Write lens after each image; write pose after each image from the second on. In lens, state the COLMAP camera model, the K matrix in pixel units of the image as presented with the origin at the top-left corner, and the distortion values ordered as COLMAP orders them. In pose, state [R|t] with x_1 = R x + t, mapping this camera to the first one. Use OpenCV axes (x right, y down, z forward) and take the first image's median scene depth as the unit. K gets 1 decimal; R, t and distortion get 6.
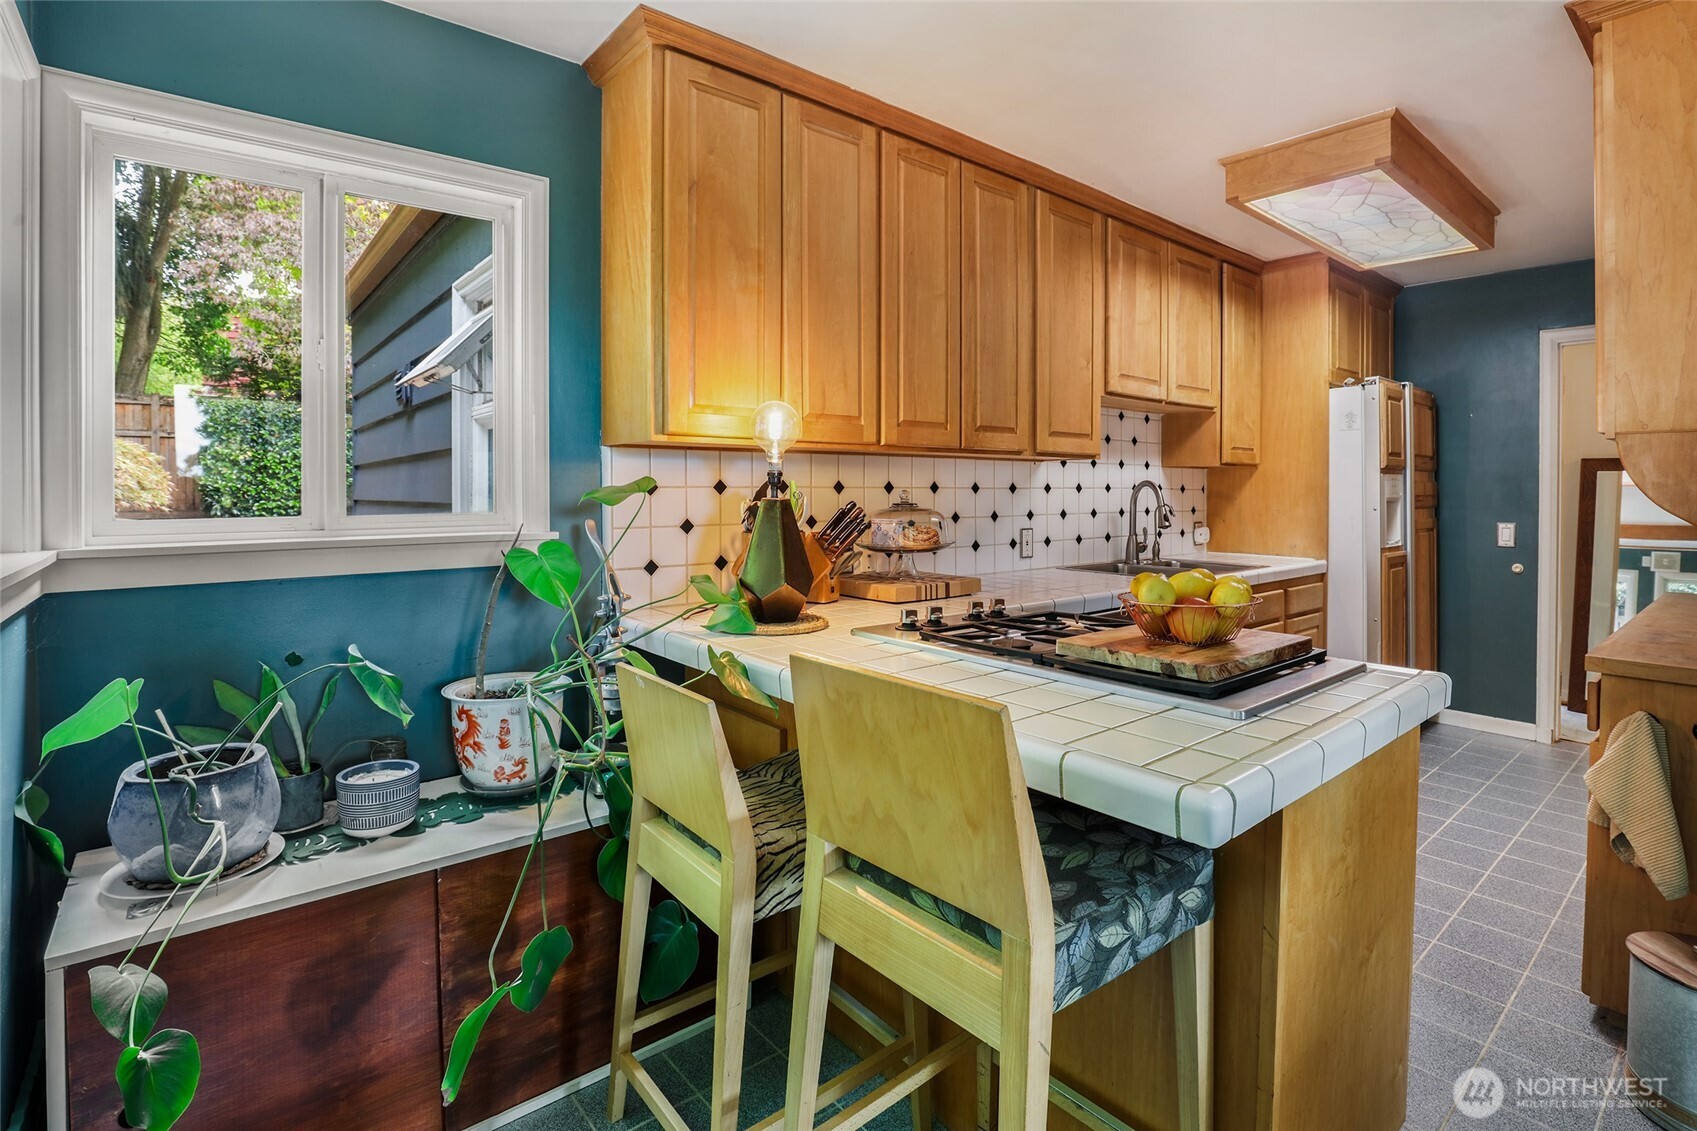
lens RADIAL K [[795.5, 0, 838.5], [0, 795.5, 514.2], [0, 0, 1]] dist [-0.017602, 0.000810]
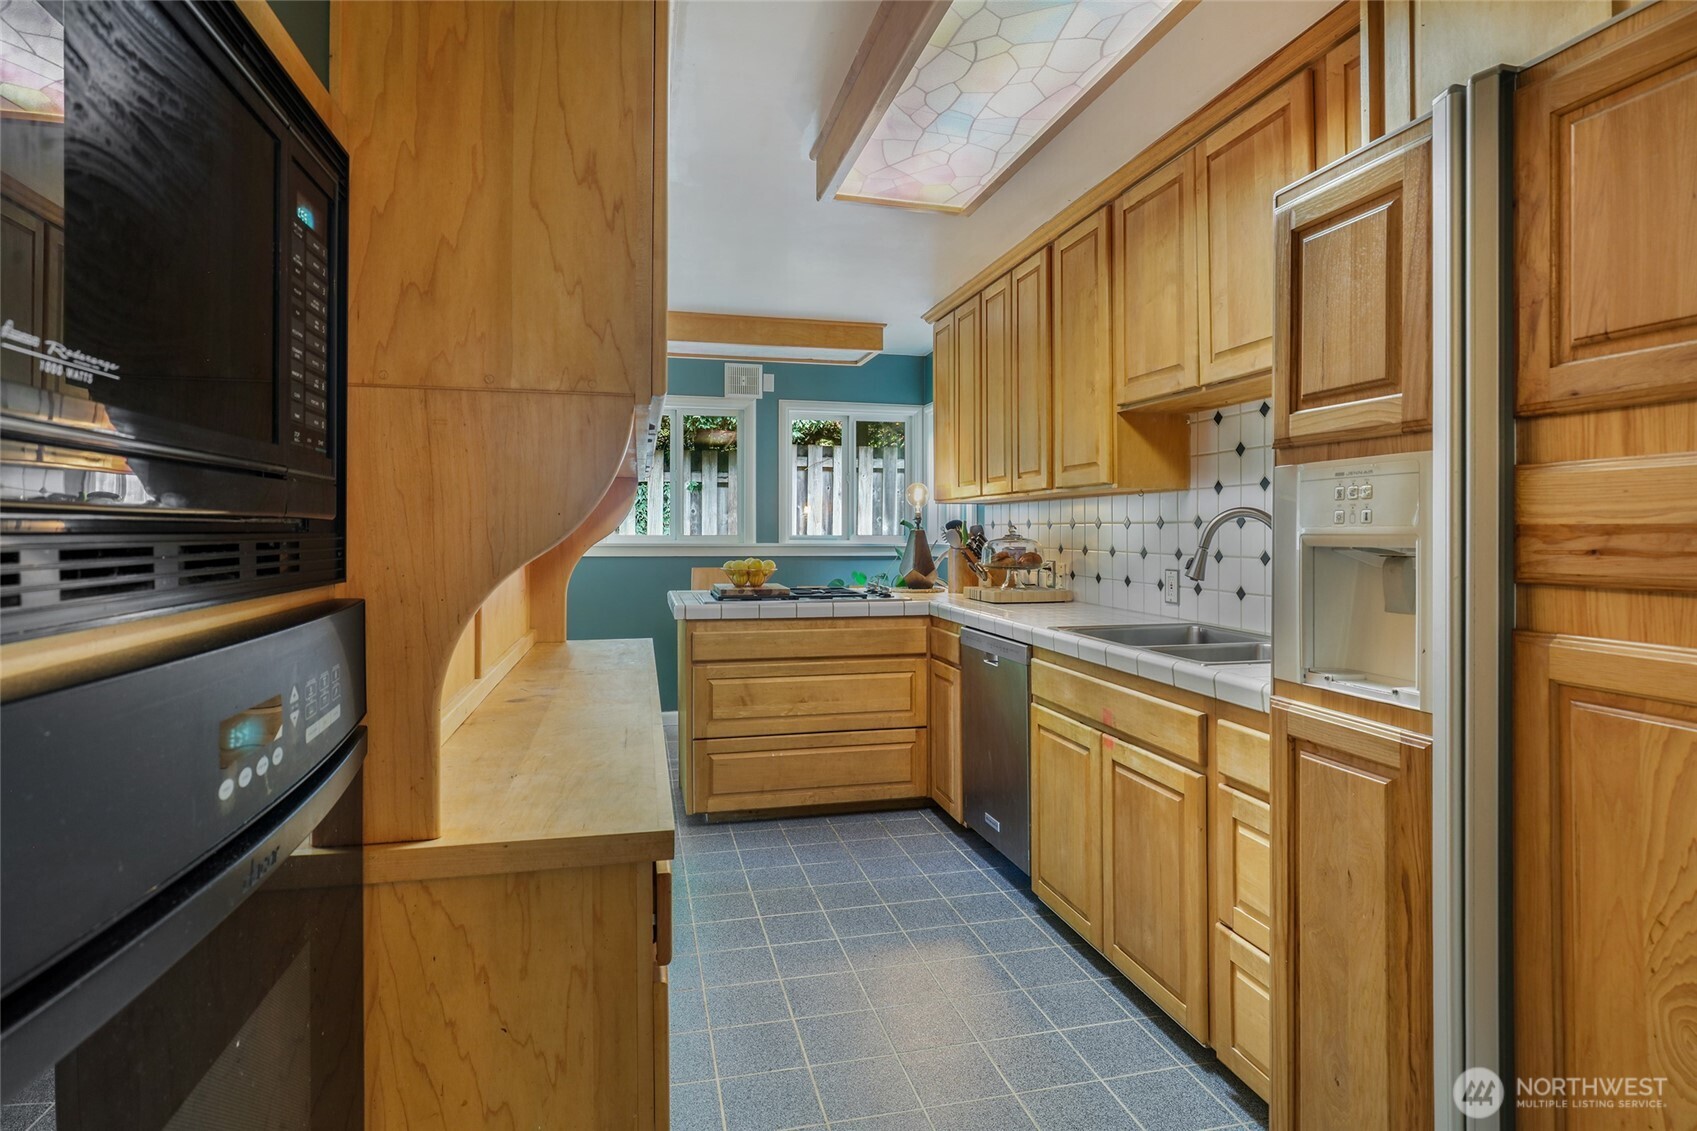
lens RADIAL K [[911.7, 0, 853.3], [0, 911.7, 499.4], [0, 0, 1]] dist [-0.013272, -0.000207]
pose [[-0.439357, -0.024418, -0.897980, 1.107176], [-0.017238, 0.999676, -0.018749, -0.028993], [0.898147, 0.007242, -0.439636, 0.973578]]
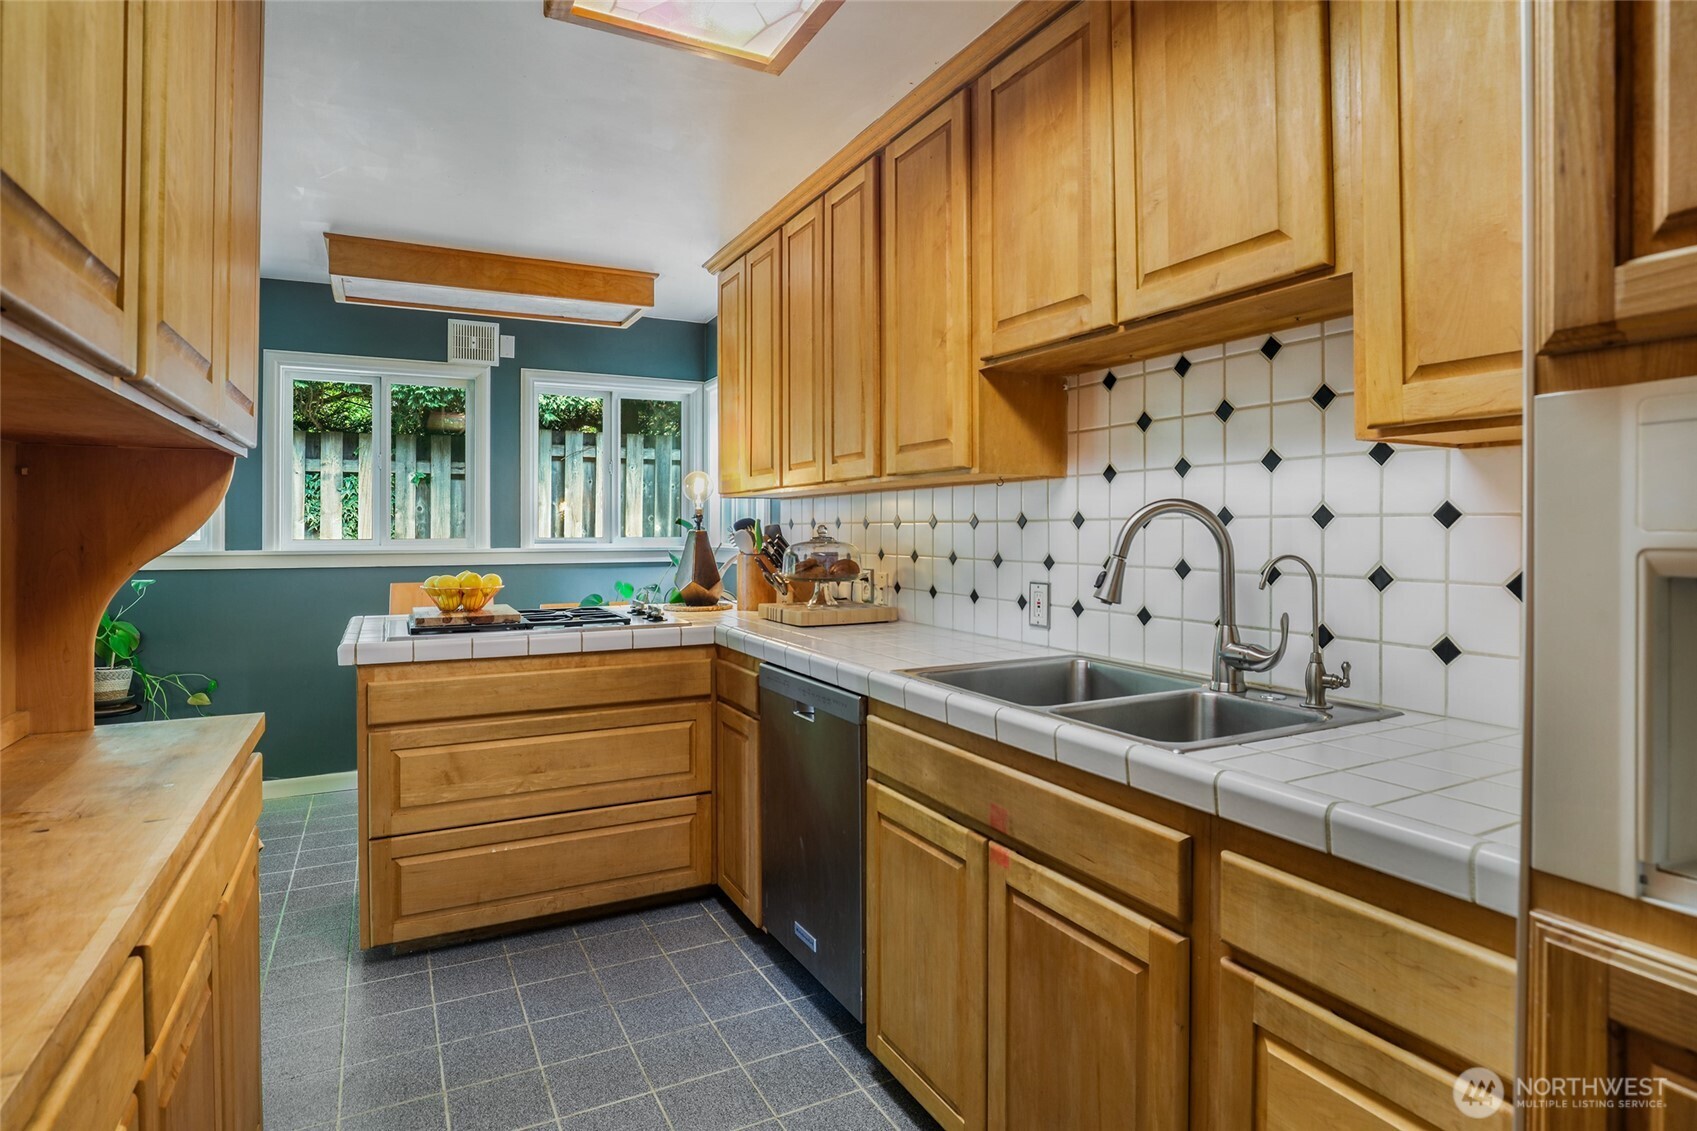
lens RADIAL K [[911.7, 0, 853.3], [0, 911.7, 499.4], [0, 0, 1]] dist [-0.013272, -0.000207]
pose [[-0.208385, -0.023358, -0.977768, 0.872416], [-0.014273, 0.999681, -0.020840, -0.028179], [0.977943, 0.009613, -0.208651, 0.872272]]
